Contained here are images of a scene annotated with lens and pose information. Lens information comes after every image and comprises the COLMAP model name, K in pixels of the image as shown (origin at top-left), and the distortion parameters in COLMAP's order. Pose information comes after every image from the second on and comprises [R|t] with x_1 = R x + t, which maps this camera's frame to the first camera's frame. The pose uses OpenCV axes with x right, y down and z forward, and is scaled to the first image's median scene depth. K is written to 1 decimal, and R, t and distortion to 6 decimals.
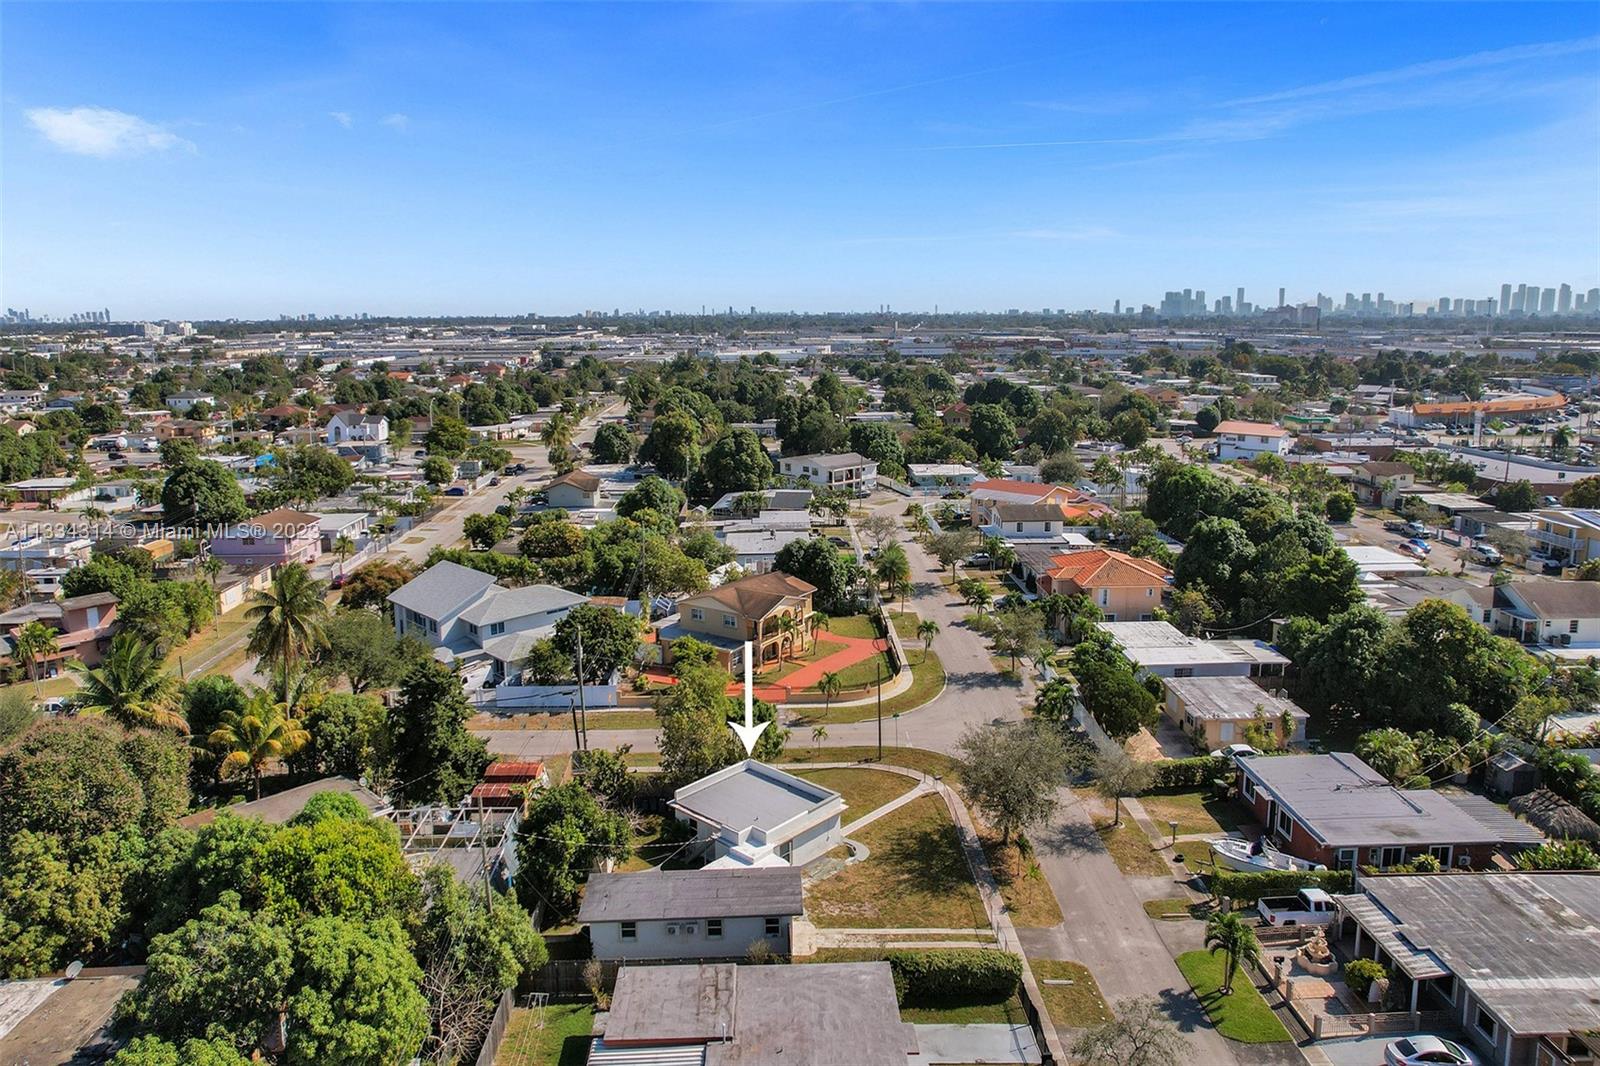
lens RADIAL K [[1031.6, 0, 800.5], [0, 1031.6, 547.8], [0, 0, 1]] dist [-0.056604, 0.038360]
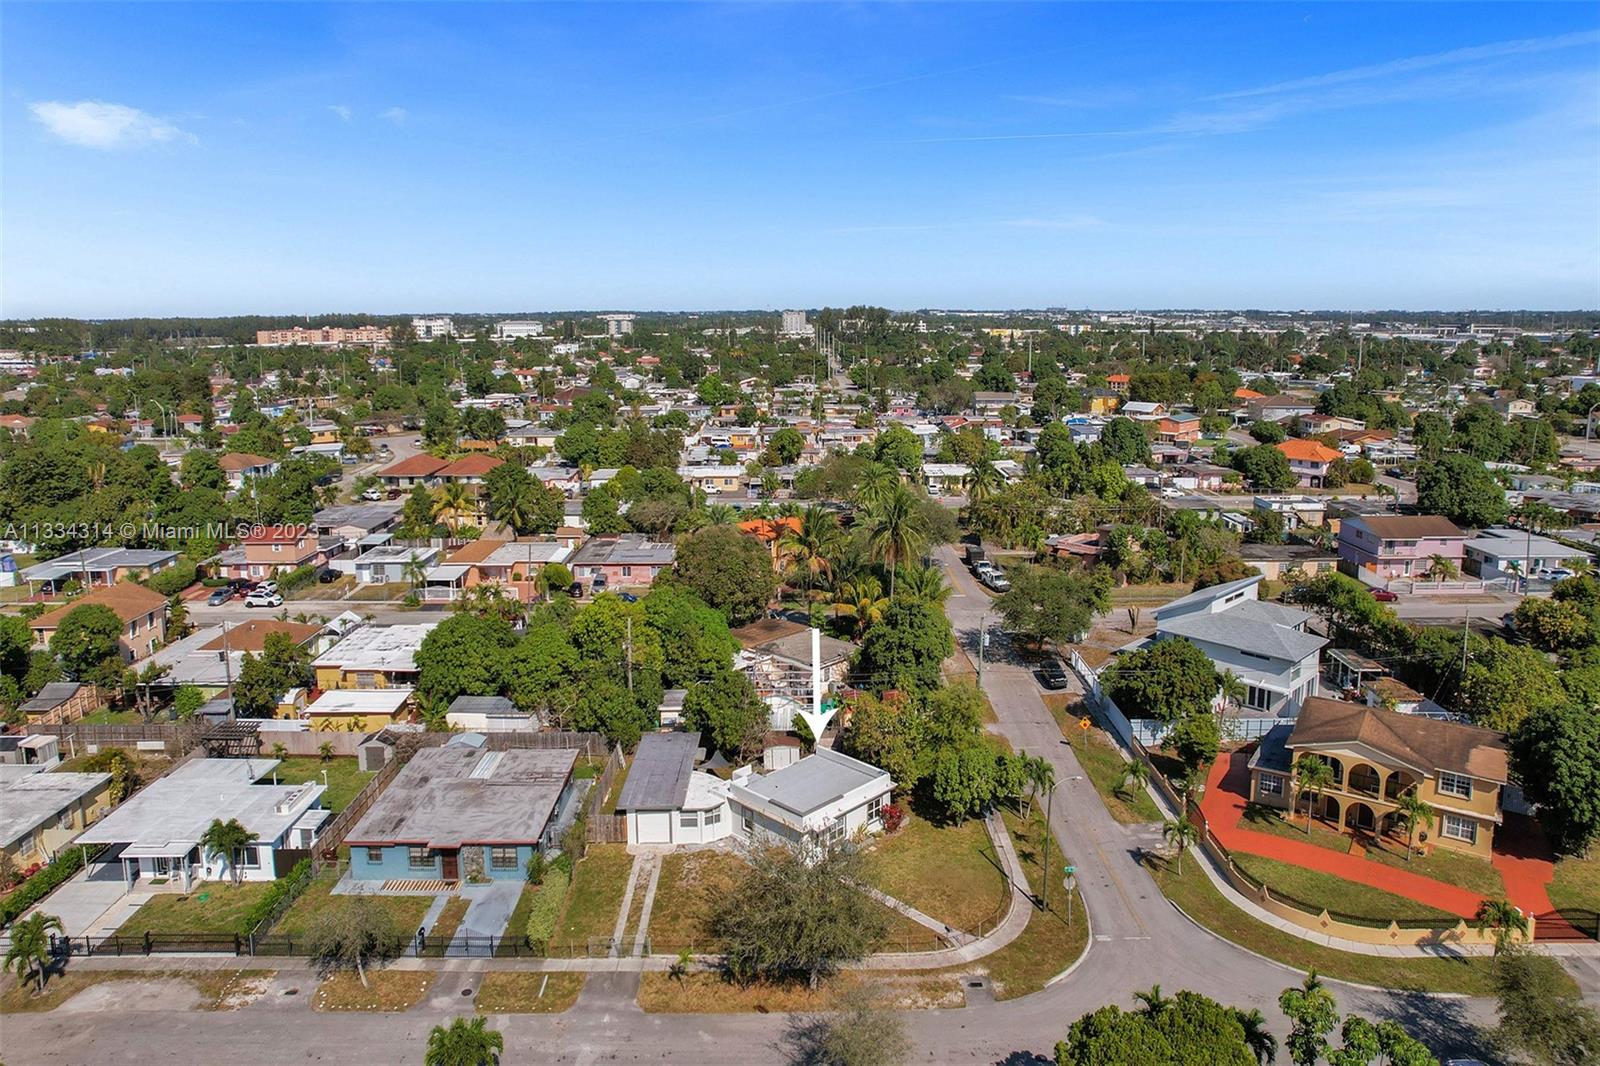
lens RADIAL K [[1031.6, 0, 800.5], [0, 1031.6, 547.8], [0, 0, 1]] dist [-0.056604, 0.038360]
pose [[-0.028837, 0.229872, -0.972794, 0.834283], [-0.218462, 0.948222, 0.230541, -0.199147], [0.975419, 0.219167, 0.022875, 0.839915]]
